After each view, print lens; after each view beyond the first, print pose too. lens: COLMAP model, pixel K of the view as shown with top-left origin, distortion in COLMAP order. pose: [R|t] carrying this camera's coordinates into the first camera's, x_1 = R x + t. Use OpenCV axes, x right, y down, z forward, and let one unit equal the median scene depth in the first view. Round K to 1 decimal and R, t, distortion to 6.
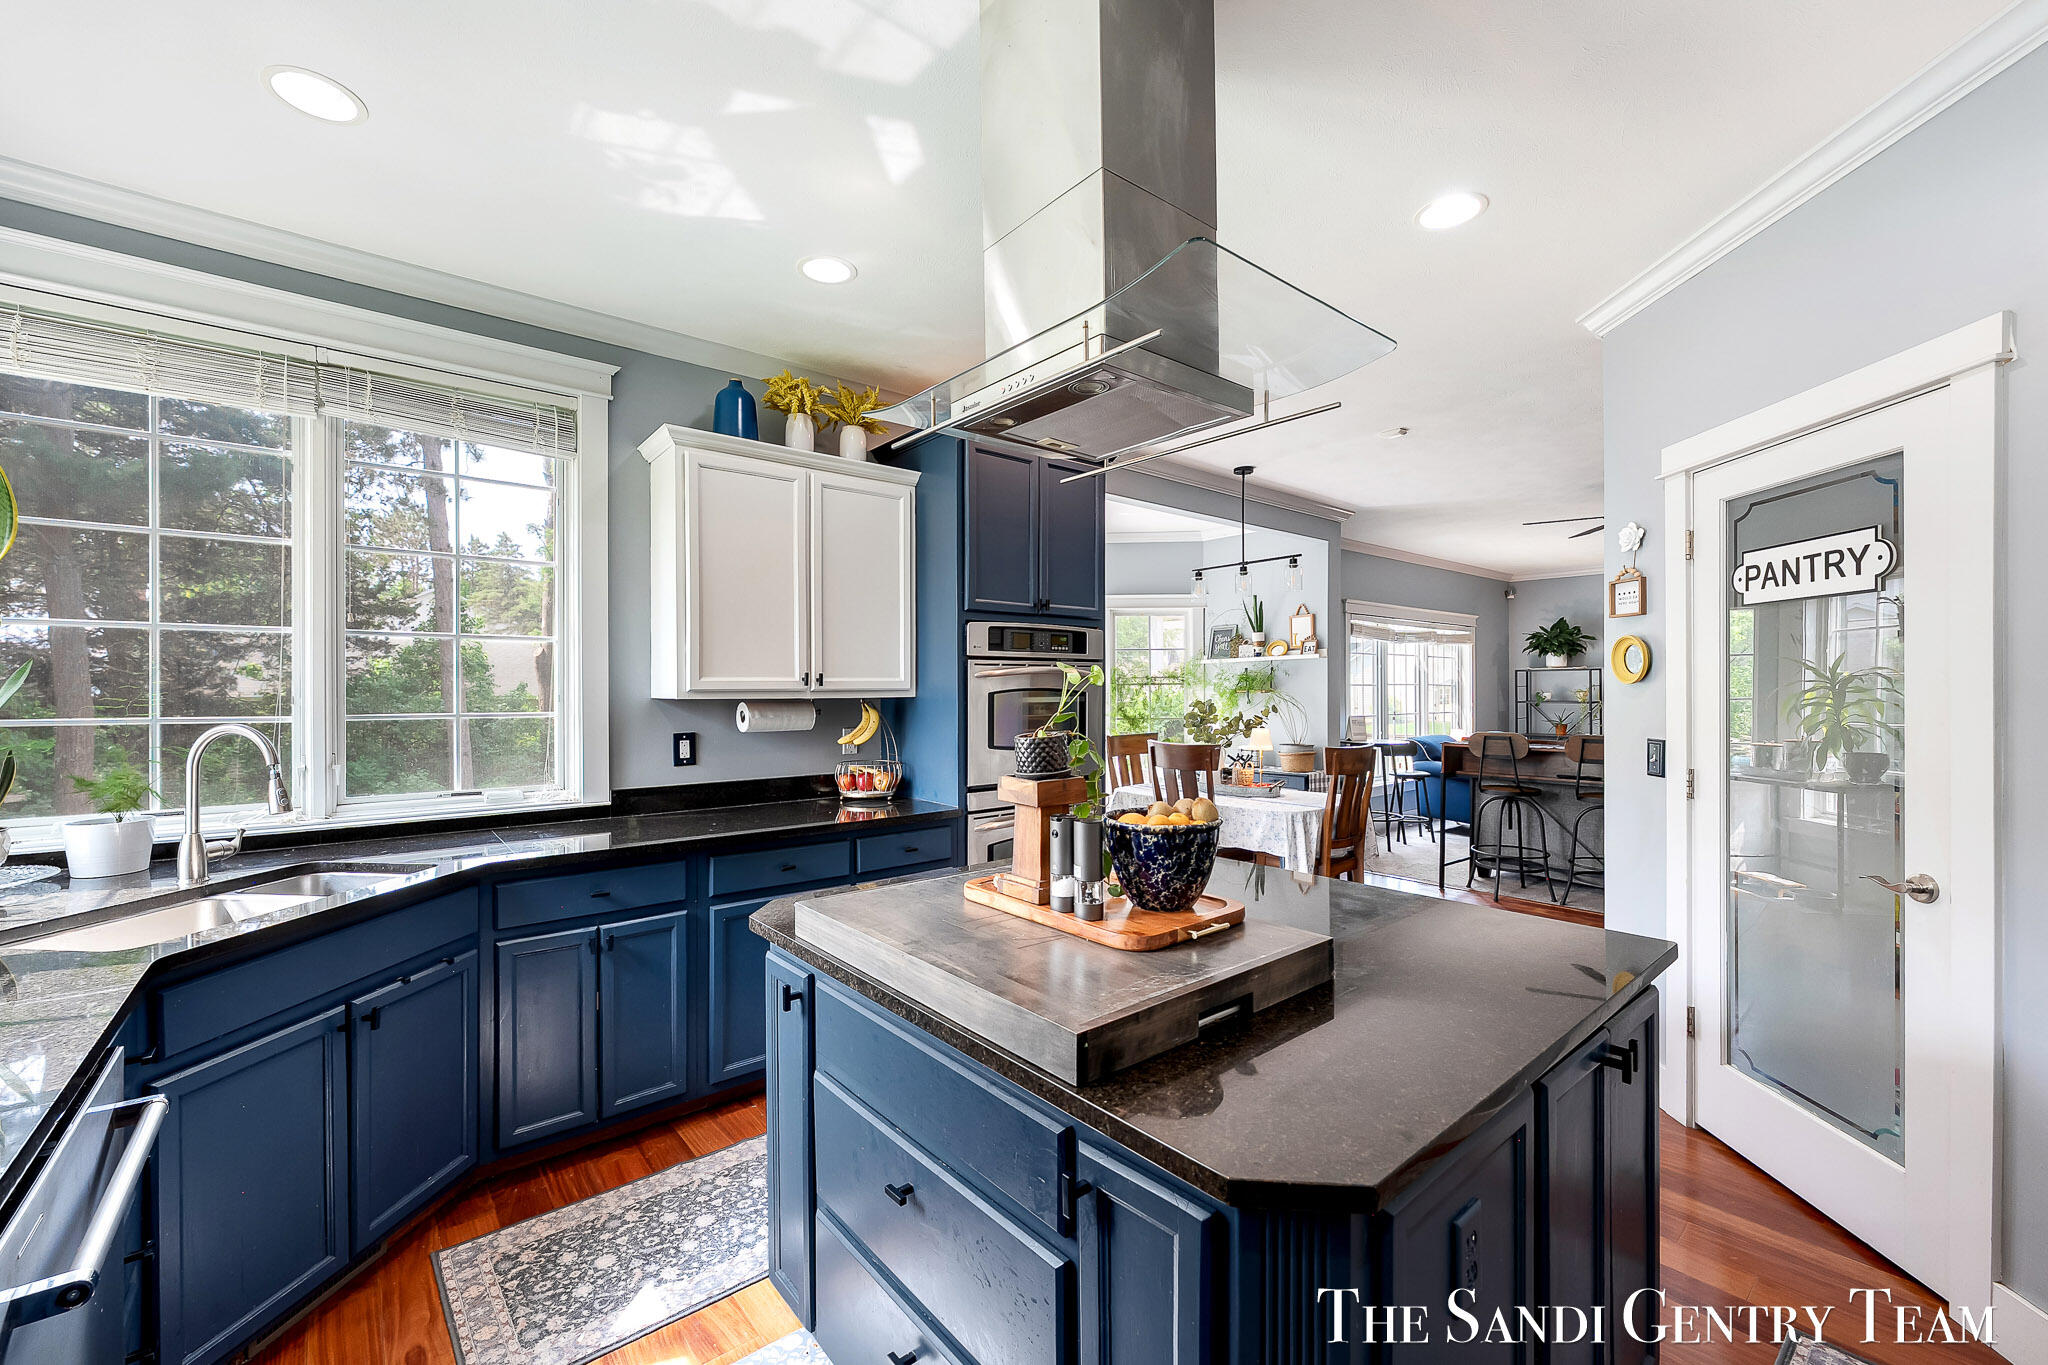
lens RADIAL K [[816.8, 0, 1012.4], [0, 816.8, 693.1], [0, 0, 1]] dist [0.000962, -0.000519]
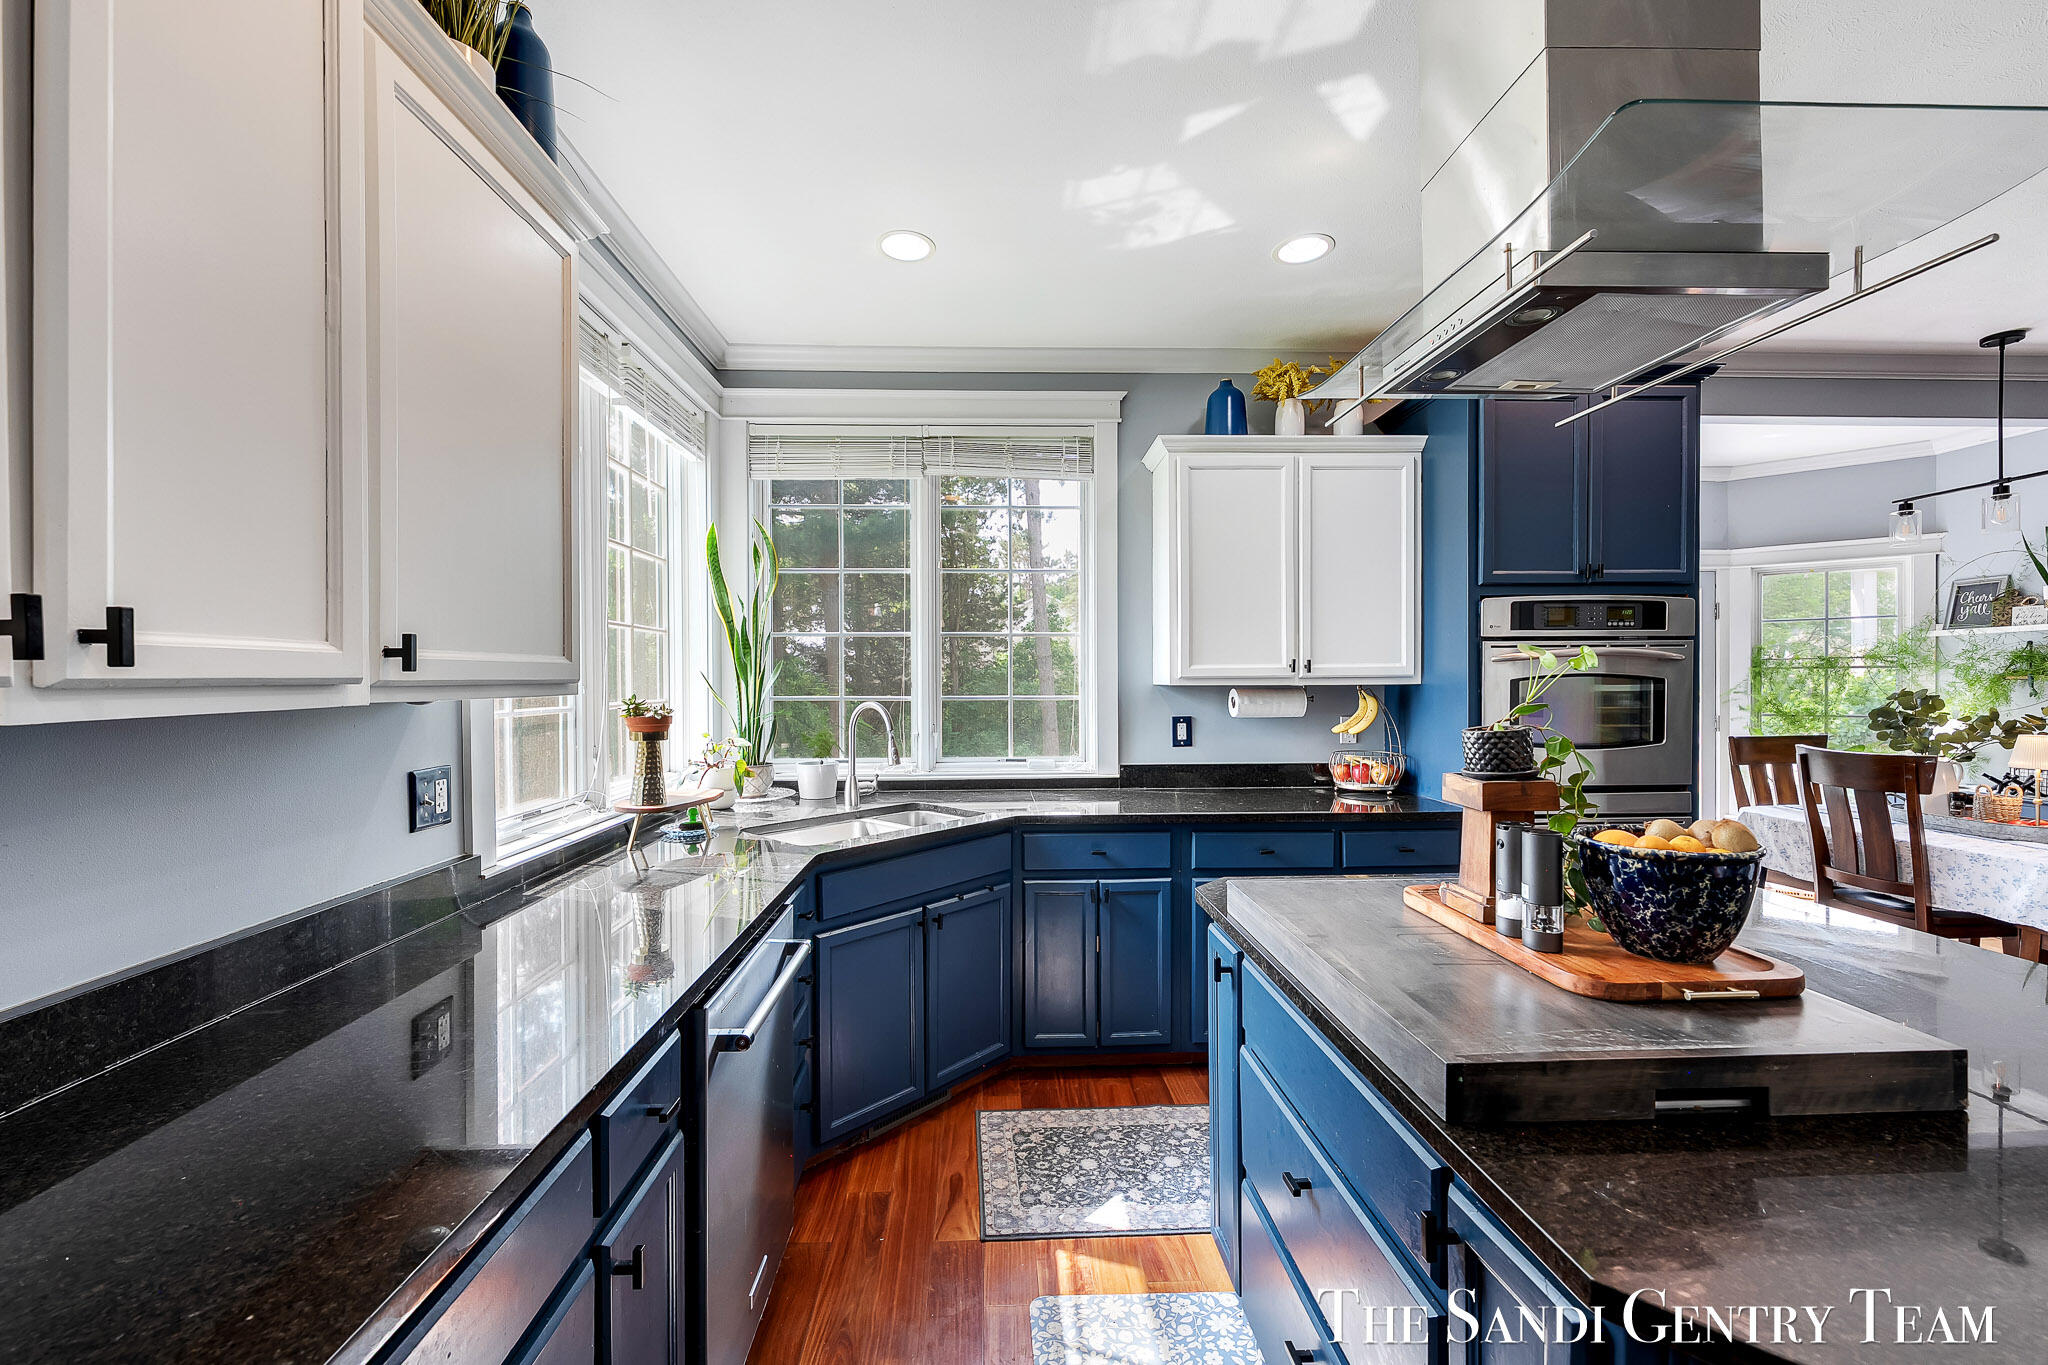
lens RADIAL K [[816.8, 0, 1016.3], [0, 816.8, 685.6], [0, 0, 1]] dist [0.000962, -0.000519]
pose [[0.798412, 0.004841, -0.602091, 0.072872], [-0.000335, 0.999971, 0.007596, -0.000279], [0.602111, -0.005863, 0.798391, 0.002649]]
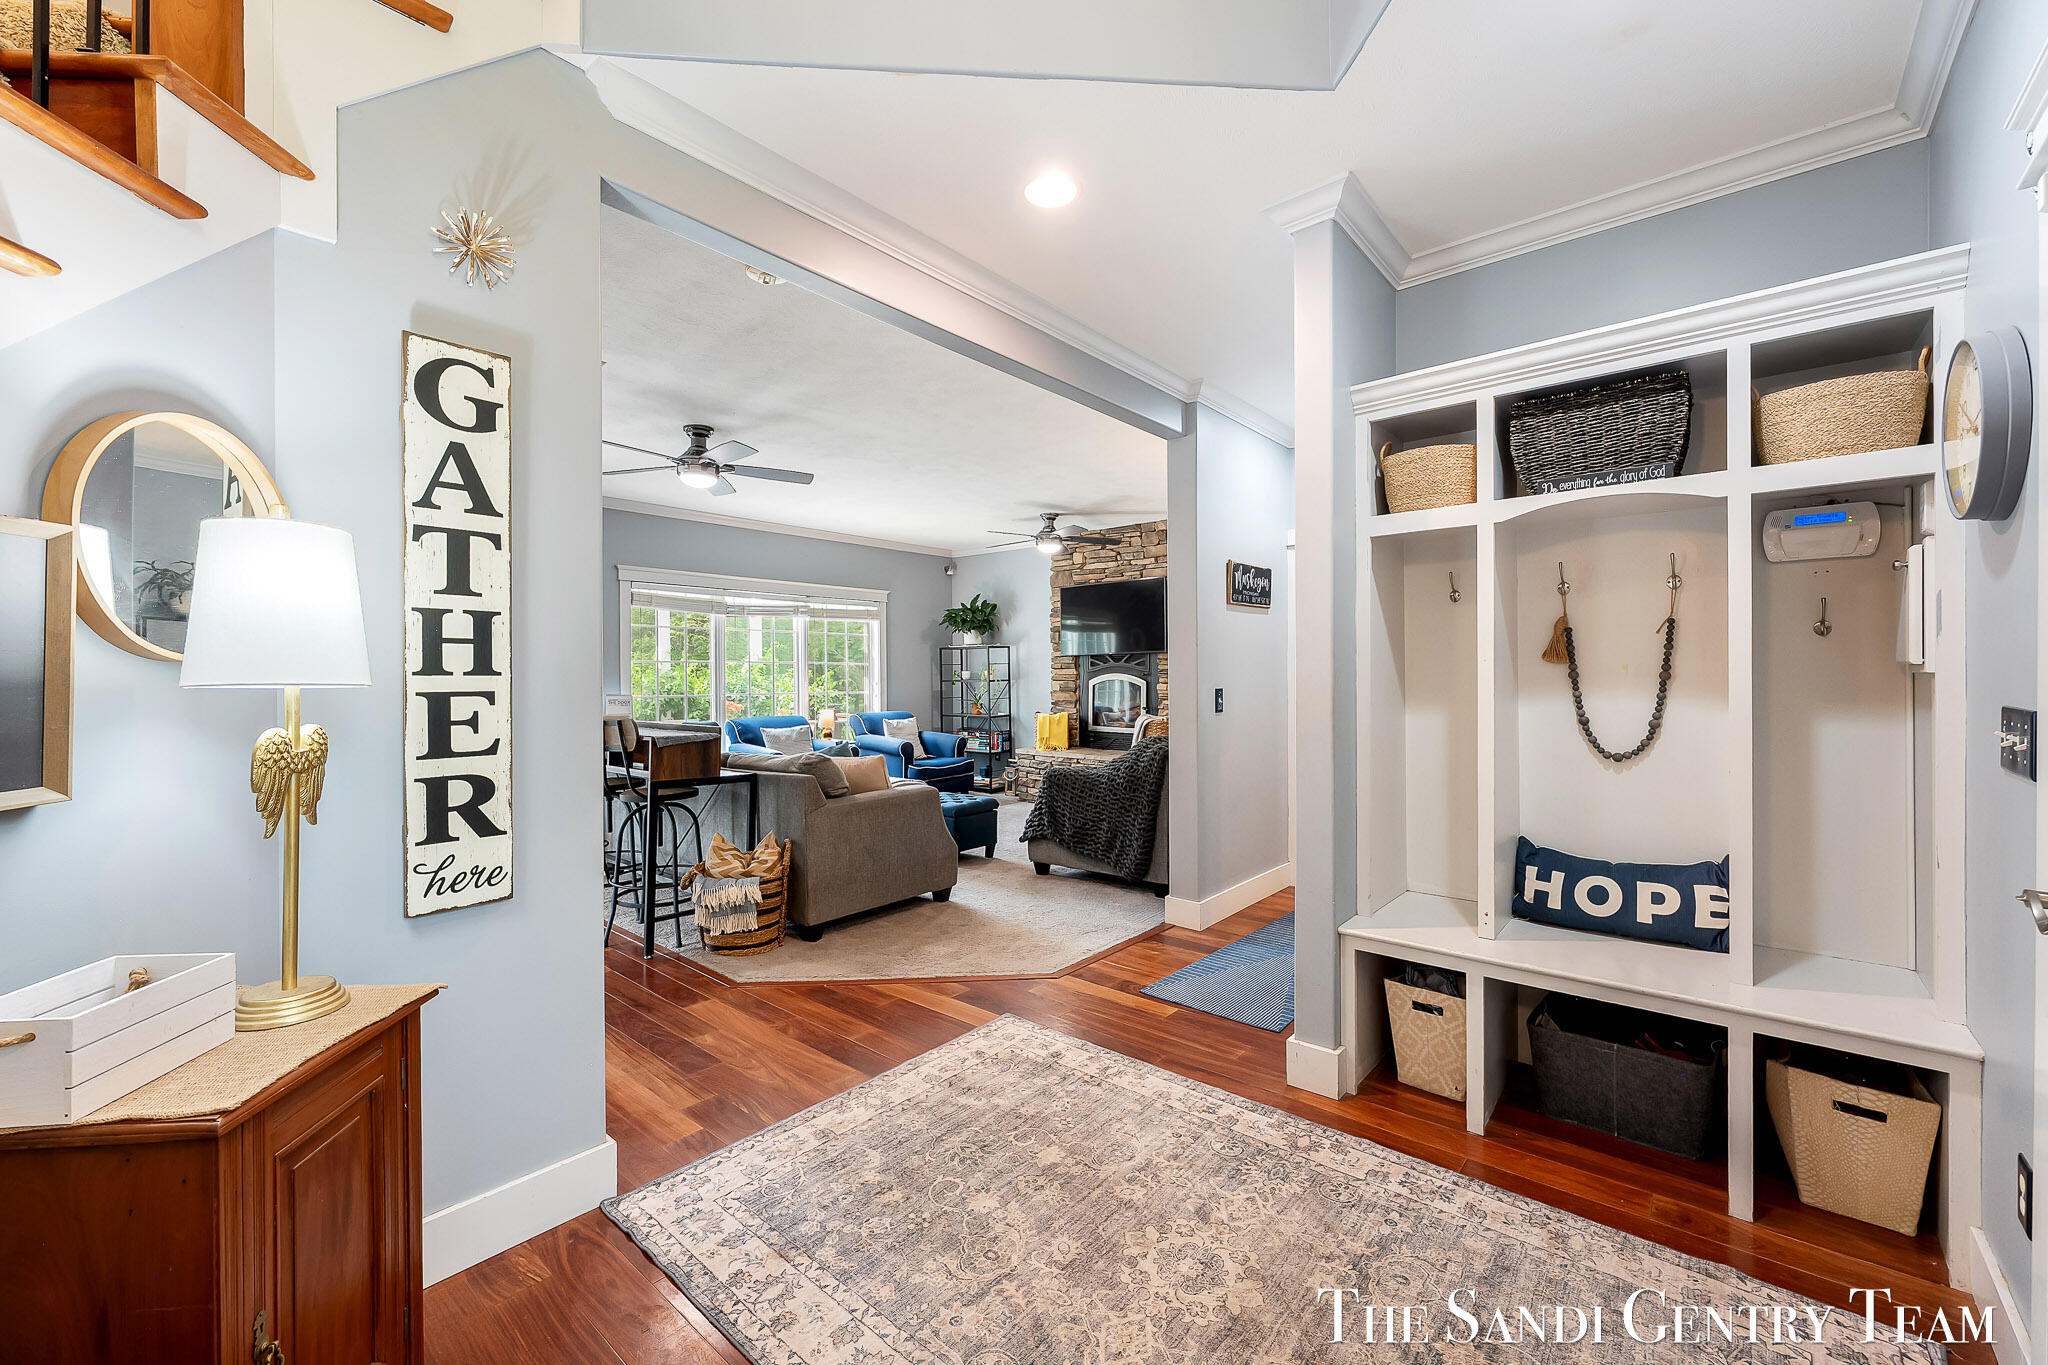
lens RADIAL K [[816.8, 0, 1016.5], [0, 816.8, 674.1], [0, 0, 1]] dist [0.000962, -0.000519]
pose [[0.986593, -0.002559, 0.163180, 1.534751], [0.003223, 0.999988, -0.003806, 0.019547], [-0.163168, 0.004281, 0.986589, 0.080200]]
